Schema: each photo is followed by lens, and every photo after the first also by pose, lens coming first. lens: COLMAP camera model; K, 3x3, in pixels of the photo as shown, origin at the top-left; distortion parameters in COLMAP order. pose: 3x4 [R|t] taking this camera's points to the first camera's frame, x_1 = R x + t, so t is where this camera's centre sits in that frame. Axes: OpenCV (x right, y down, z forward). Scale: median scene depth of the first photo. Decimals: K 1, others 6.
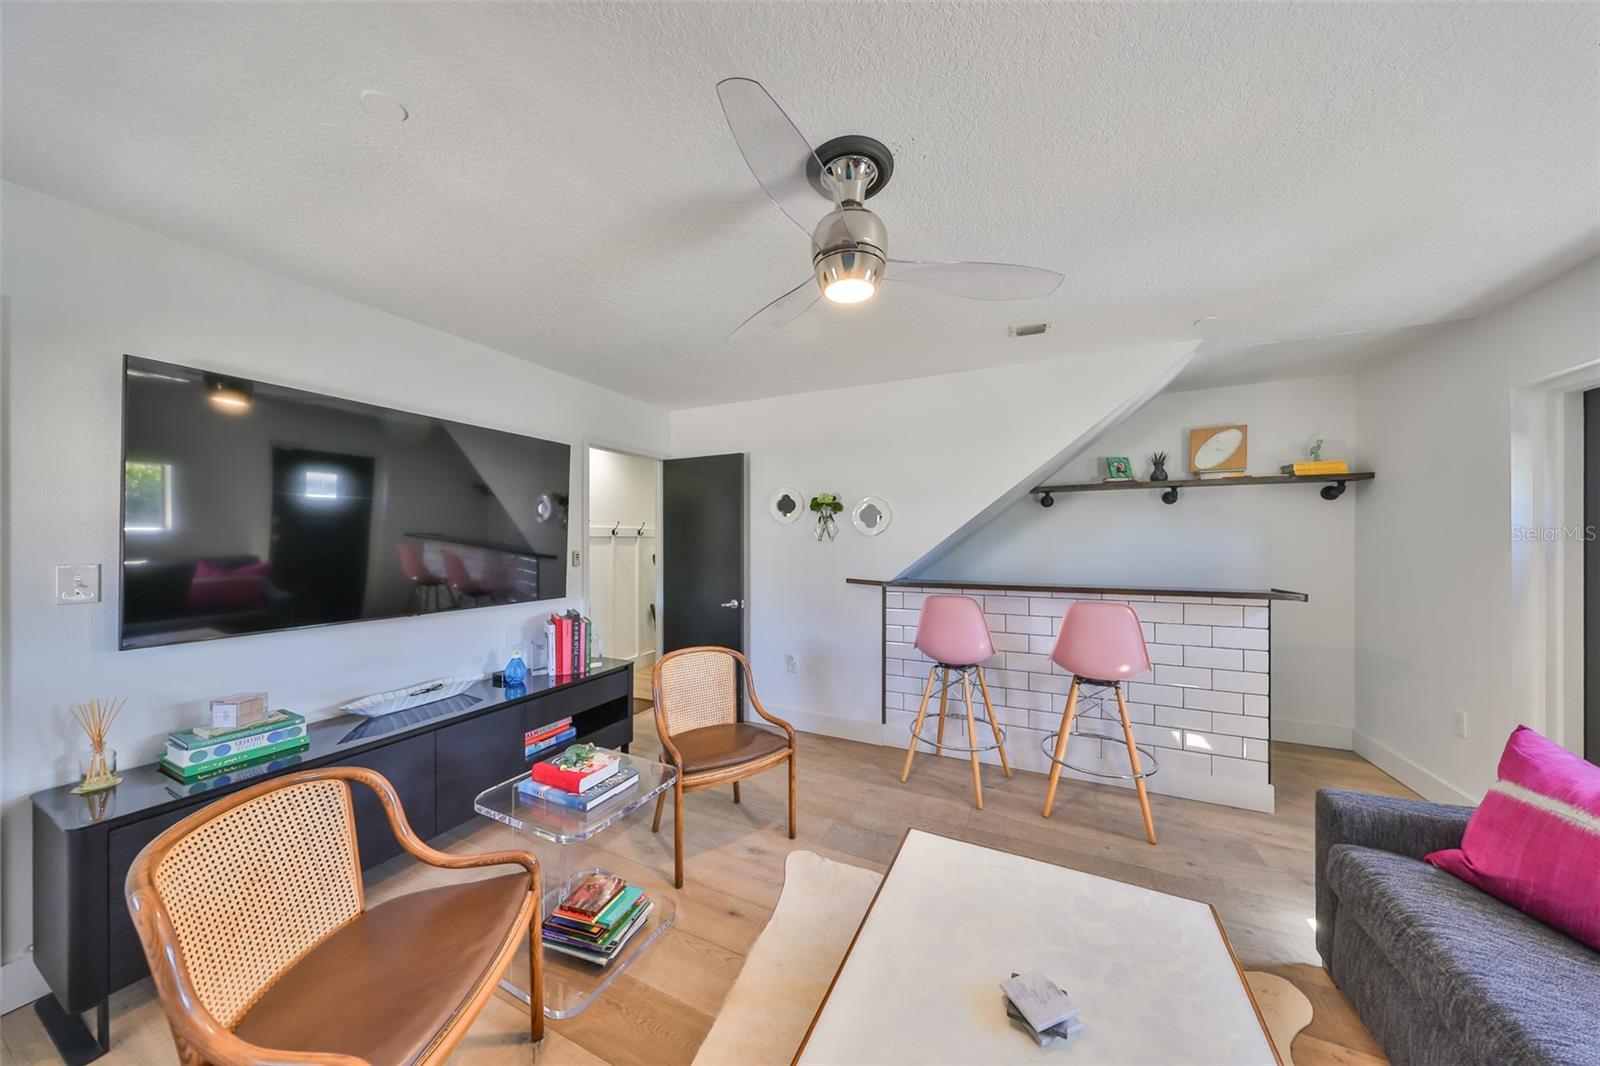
lens RADIAL K [[476.1, 0, 802.0], [0, 476.1, 536.5], [0, 0, 1]] dist [-0.026227, -0.000044]
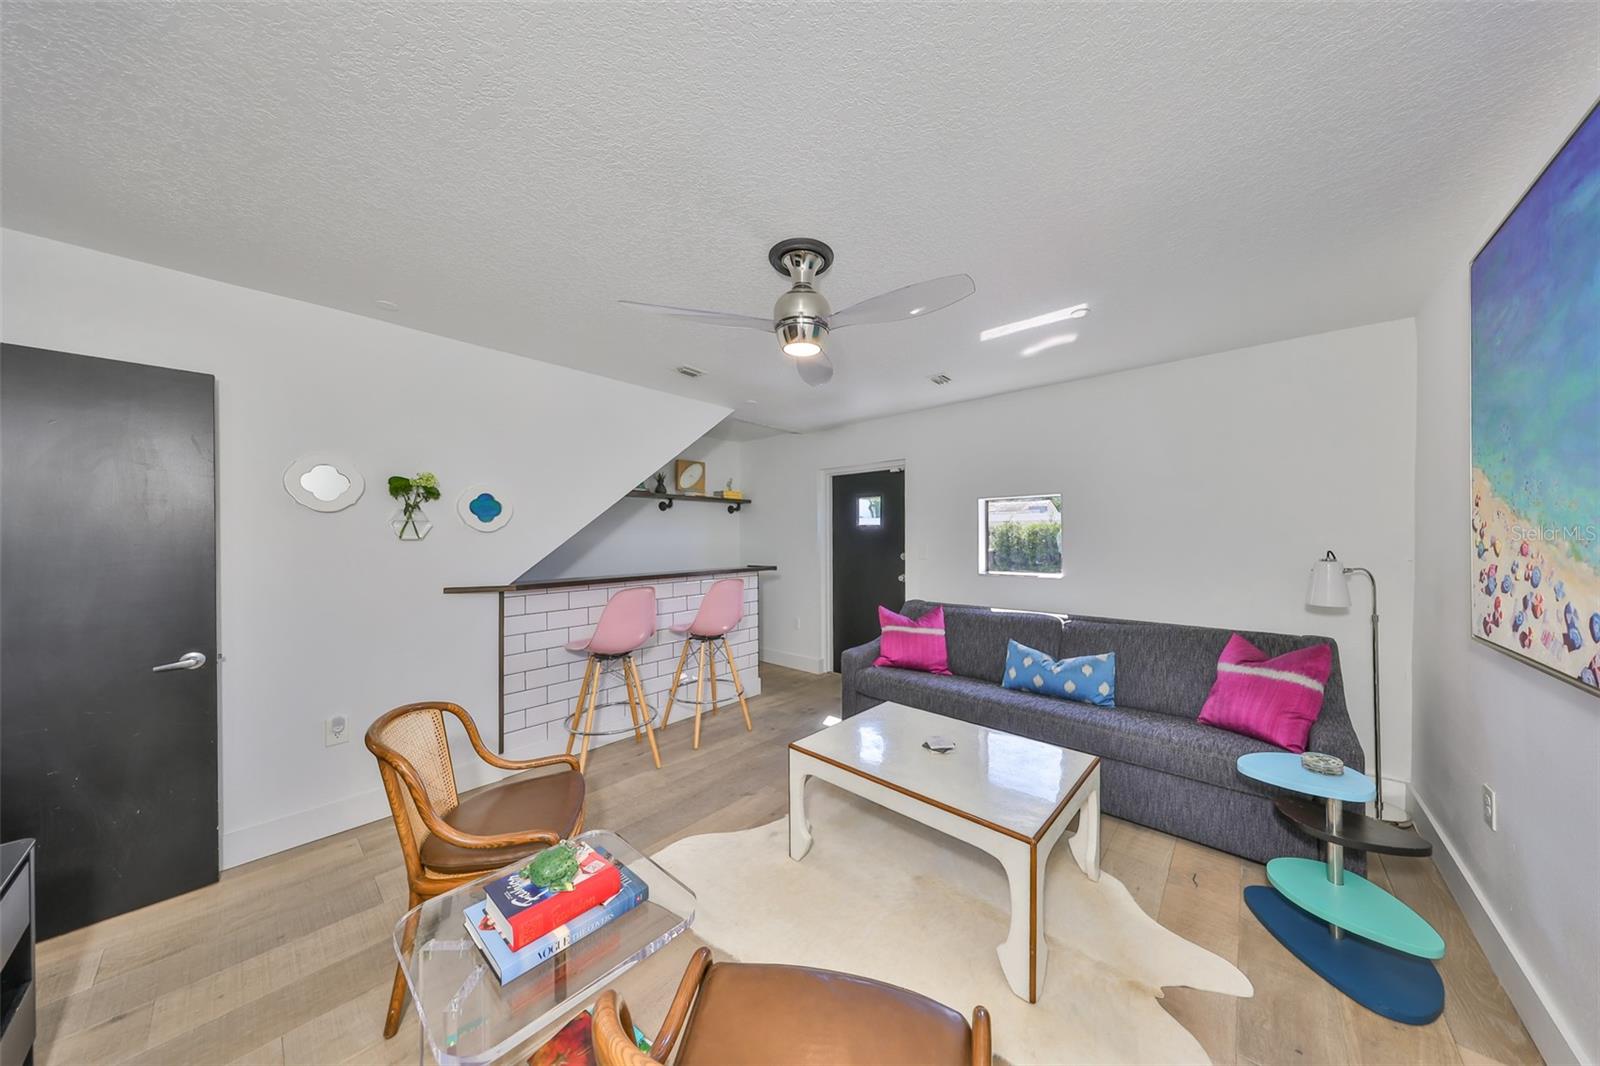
lens RADIAL K [[500.3, 0, 800.0], [0, 500.3, 533.0], [0, 0, 1]] dist [0.000317, 0.000001]
pose [[0.263383, 0.008587, 0.964653, -0.551444], [-0.009784, 0.999933, -0.006230, -0.000351], [-0.964642, -0.007797, 0.263450, 0.255894]]
